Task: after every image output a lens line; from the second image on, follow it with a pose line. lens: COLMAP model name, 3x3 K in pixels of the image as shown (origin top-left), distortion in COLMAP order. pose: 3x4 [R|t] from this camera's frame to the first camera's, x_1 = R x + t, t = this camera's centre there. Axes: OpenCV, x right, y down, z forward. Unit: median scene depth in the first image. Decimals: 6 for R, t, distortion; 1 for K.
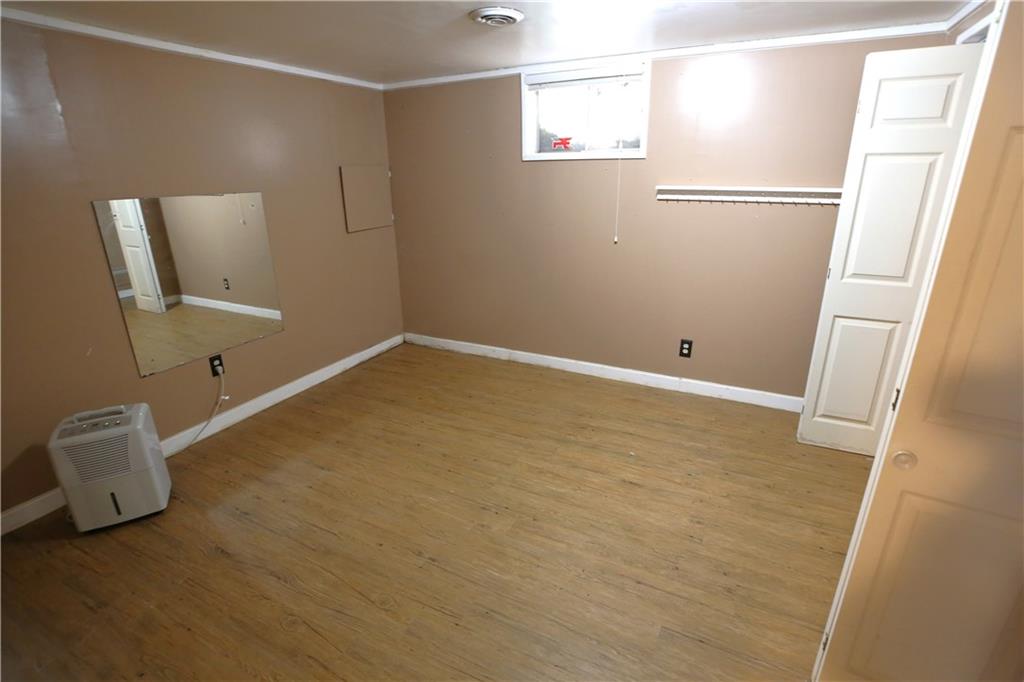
lens RADIAL K [[483.8, 0, 512.0], [0, 483.8, 341.0], [0, 0, 1]] dist [-0.041095, 0.000419]
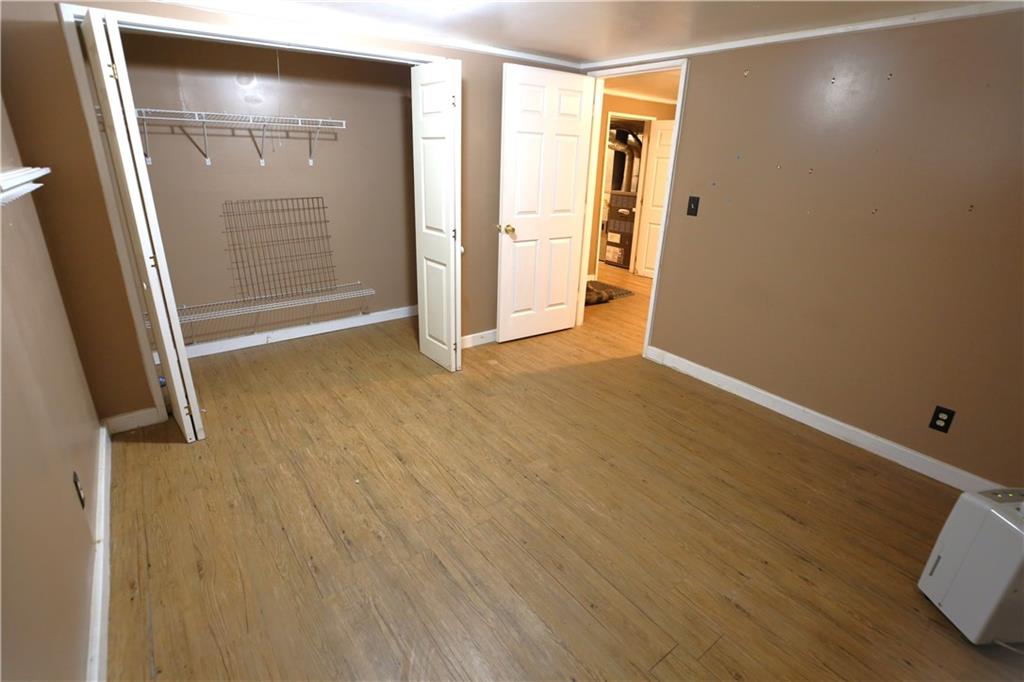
lens RADIAL K [[483.8, 0, 512.0], [0, 483.8, 341.0], [0, 0, 1]] dist [-0.041095, 0.000419]
pose [[-0.901310, -0.169664, 0.398565, -0.336308], [0.127149, 0.775951, 0.617846, -0.511197], [-0.414093, 0.607548, -0.677800, 1.468815]]
